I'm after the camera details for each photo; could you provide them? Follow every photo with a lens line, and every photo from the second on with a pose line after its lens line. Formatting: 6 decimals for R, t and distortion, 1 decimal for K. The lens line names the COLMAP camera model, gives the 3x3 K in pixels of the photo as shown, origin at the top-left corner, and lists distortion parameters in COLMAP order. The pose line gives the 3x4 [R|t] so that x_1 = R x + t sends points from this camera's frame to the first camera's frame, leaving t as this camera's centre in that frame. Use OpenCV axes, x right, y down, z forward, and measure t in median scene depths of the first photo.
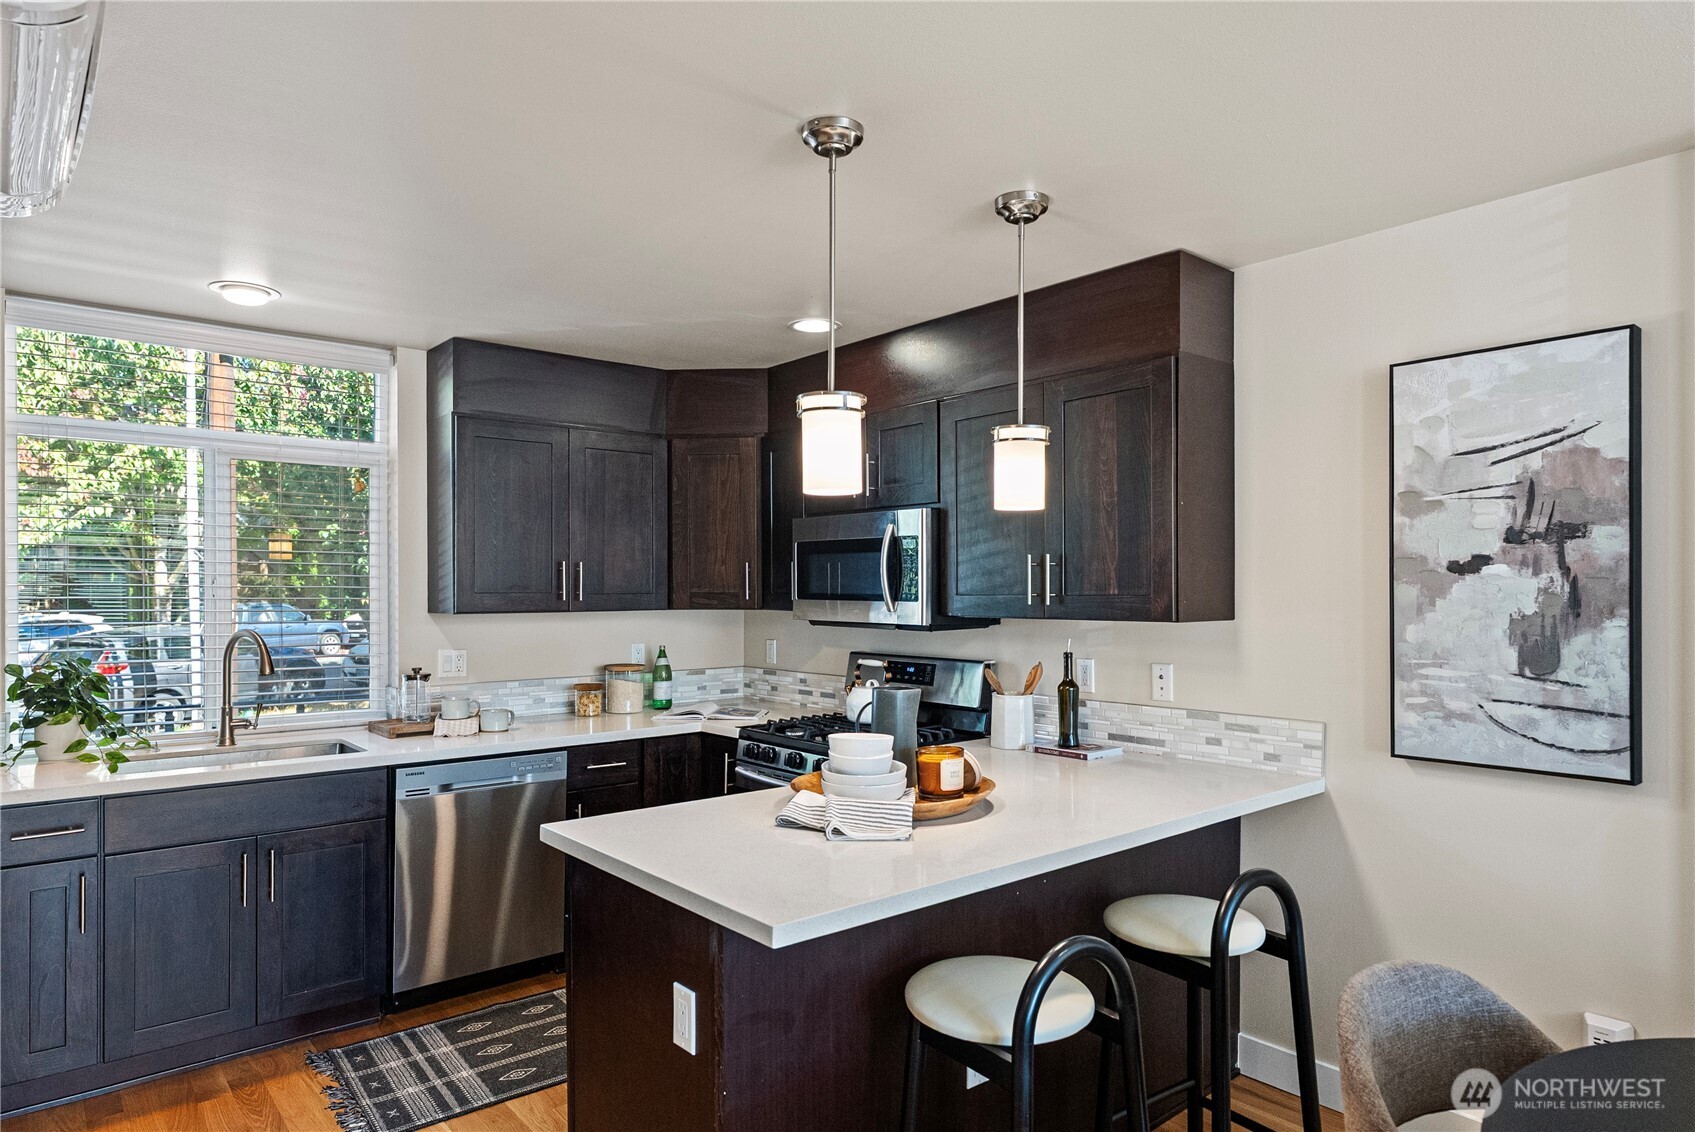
lens RADIAL K [[1003.5, 0, 846.1], [0, 1003.5, 592.9], [0, 0, 1]] dist [0.000362, -0.001280]
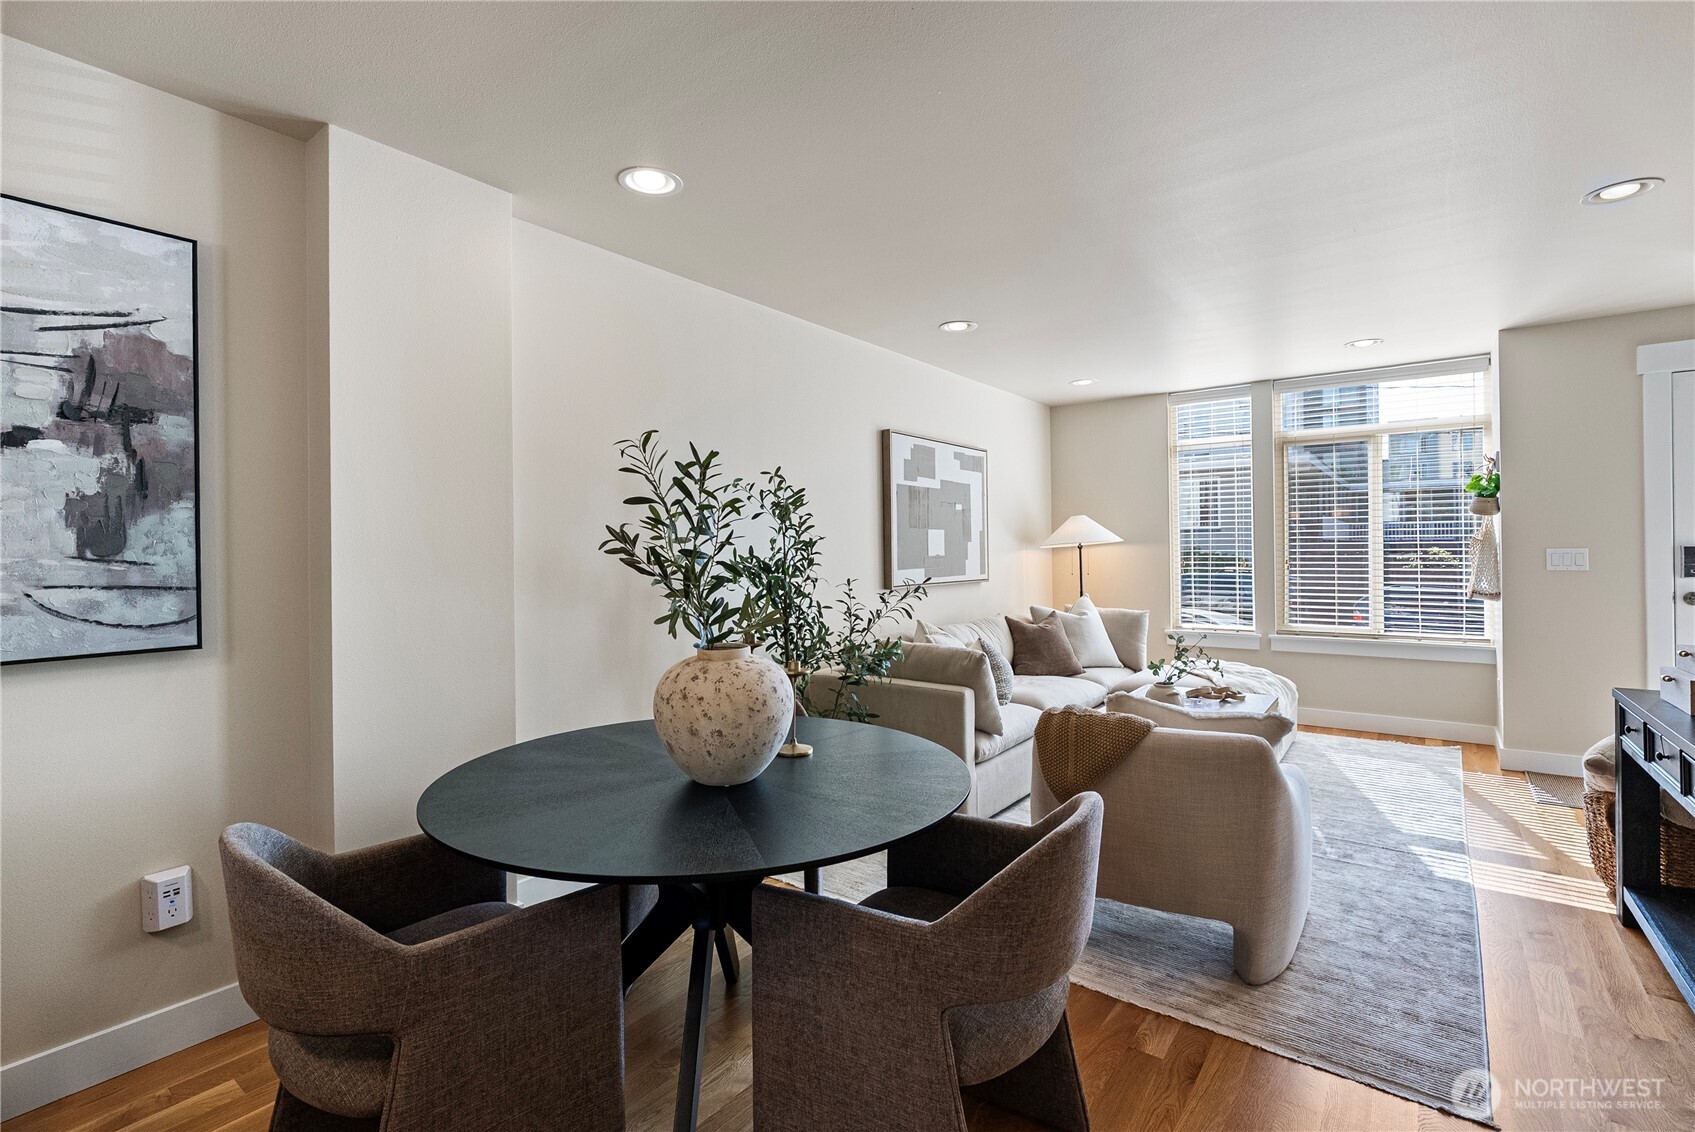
lens RADIAL K [[781.6, 0, 841.5], [0, 781.6, 550.1], [0, 0, 1]] dist [-0.004495, 0.001965]
pose [[-0.215228, 0.002036, 0.976562, -0.155354], [0.010804, 0.999942, 0.000296, 0.060156], [-0.976504, 0.010615, -0.215238, 0.329209]]
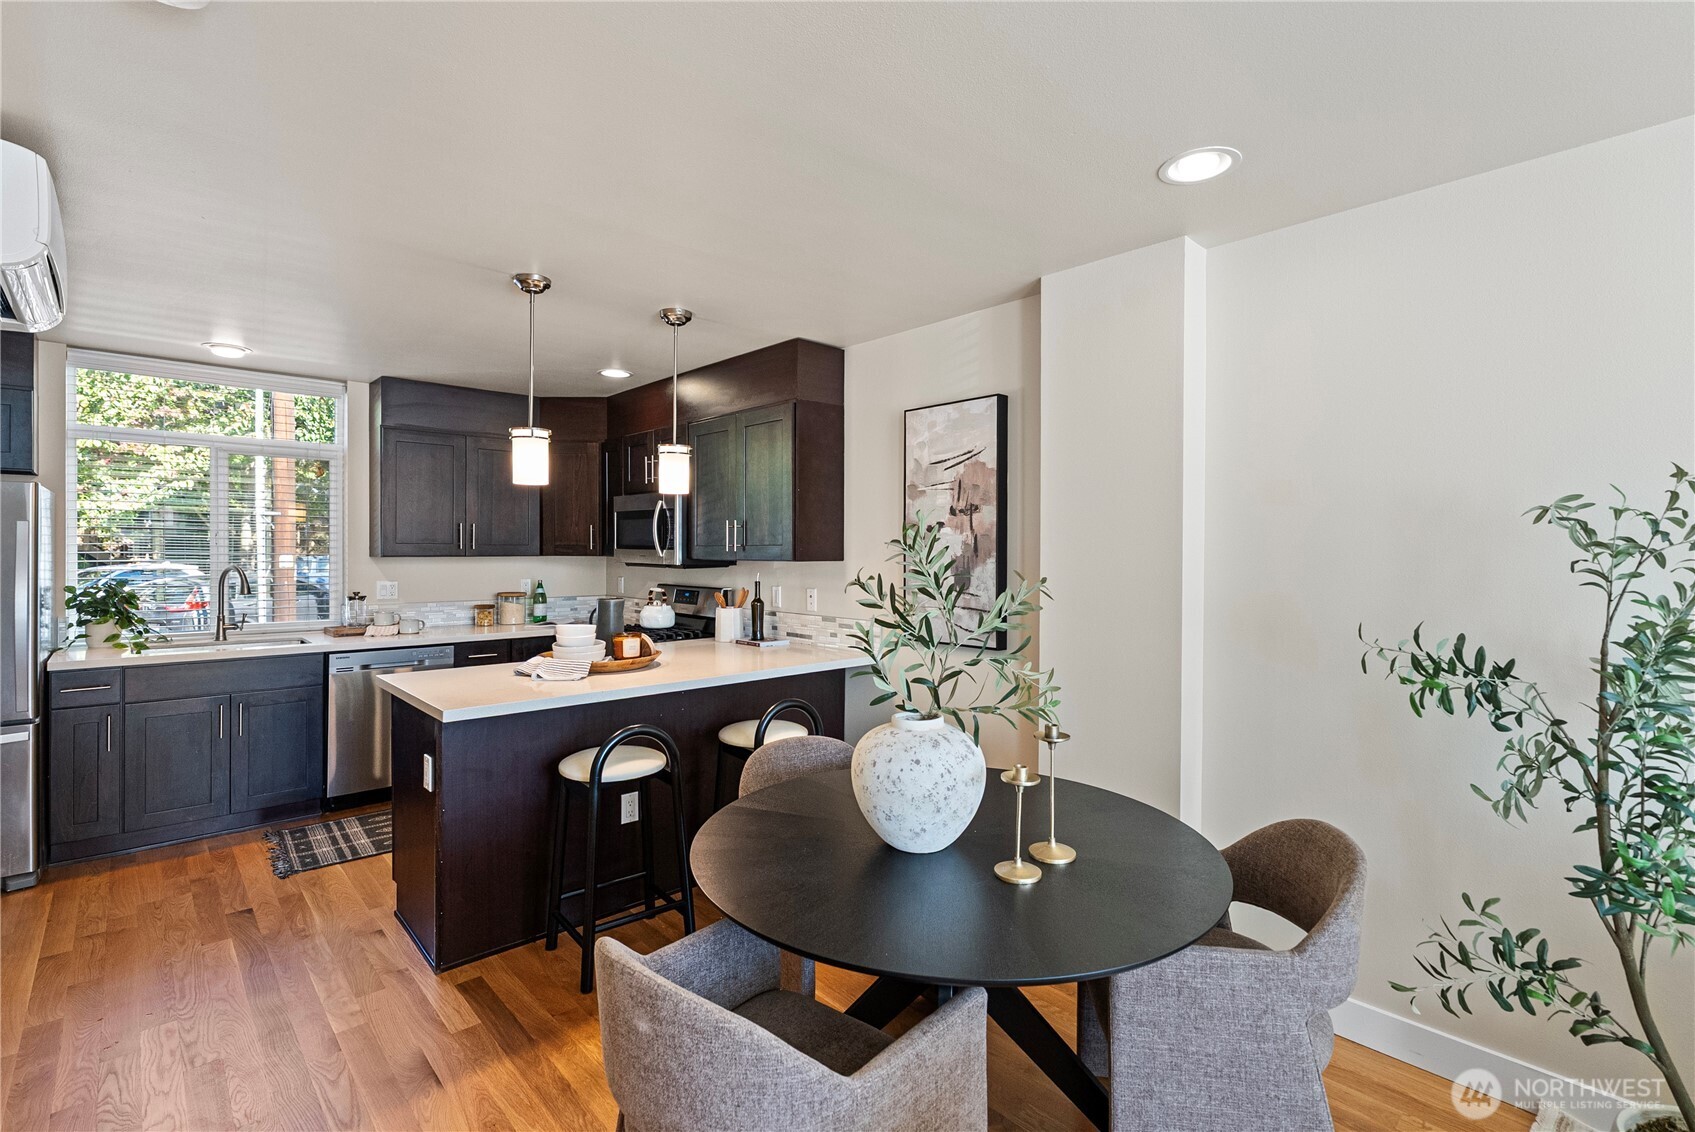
lens RADIAL K [[781.6, 0, 850.8], [0, 781.6, 555.0], [0, 0, 1]] dist [-0.004495, 0.001965]
pose [[0.998744, 0.005179, 0.049842, 0.308504], [-0.005358, 0.999980, 0.003461, 0.011715], [-0.049823, -0.003724, 0.998751, -0.261401]]
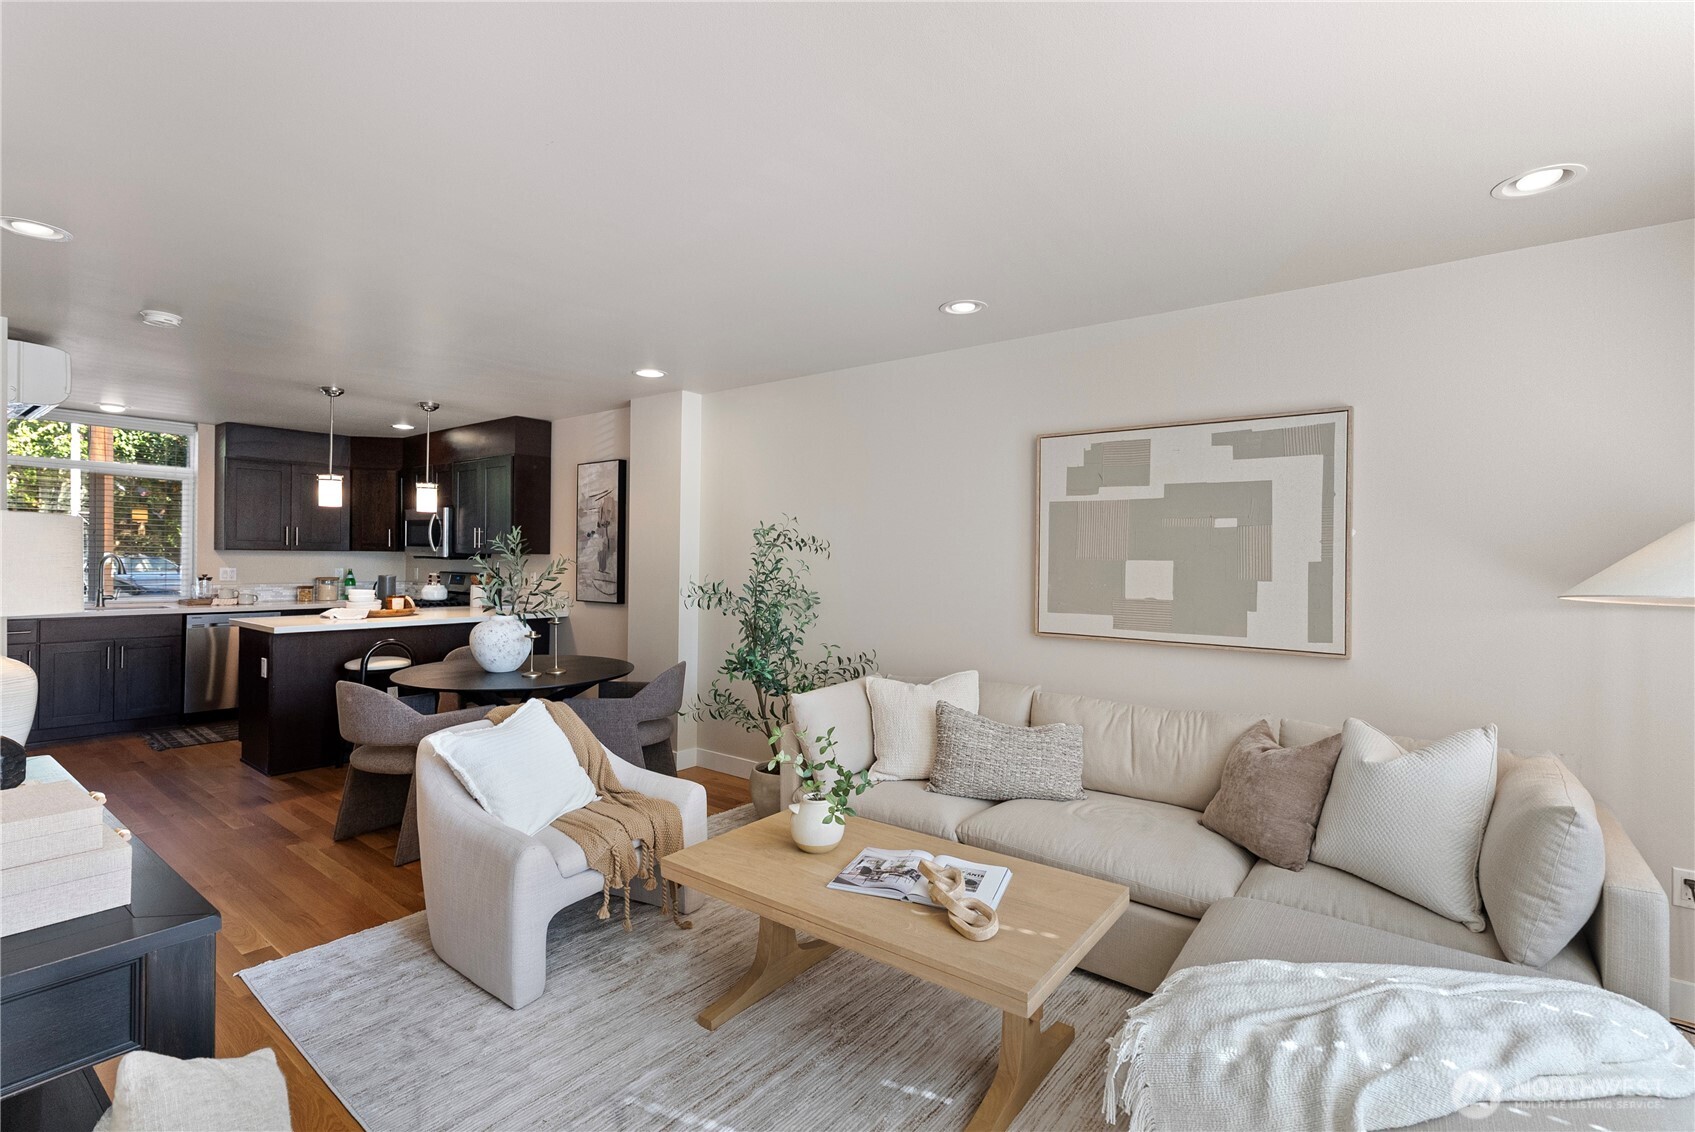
lens RADIAL K [[781.6, 0, 850.2], [0, 781.6, 558.8], [0, 0, 1]] dist [-0.004495, 0.001965]
pose [[0.978100, 0.013145, 0.207719, 0.675938], [-0.013200, 0.999912, -0.001122, 0.028463], [-0.207715, -0.001644, 0.978188, -1.080662]]
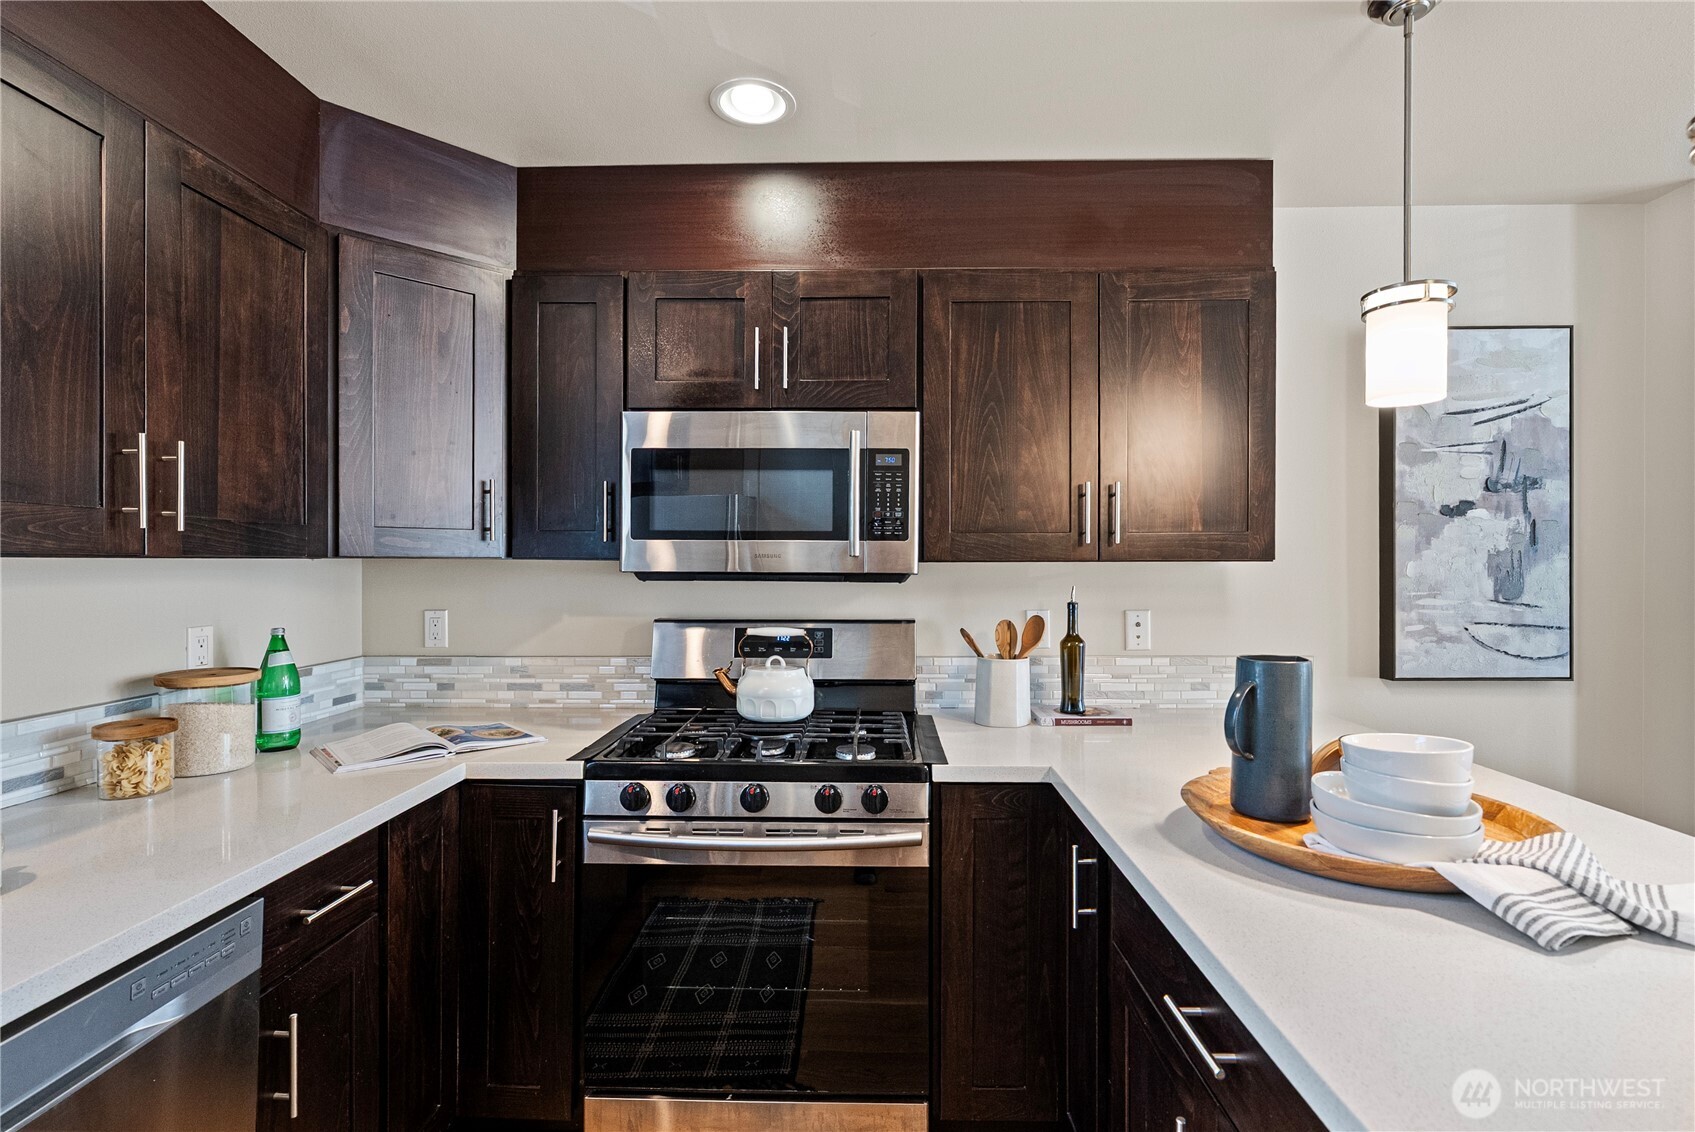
lens RADIAL K [[781.6, 0, 849.3], [0, 781.6, 570.5], [0, 0, 1]] dist [-0.004495, 0.001965]
pose [[0.664294, -0.004080, 0.747460, -0.402621], [0.002280, 0.999992, 0.003432, 0.029667], [-0.747468, -0.000575, 0.664298, 0.701263]]
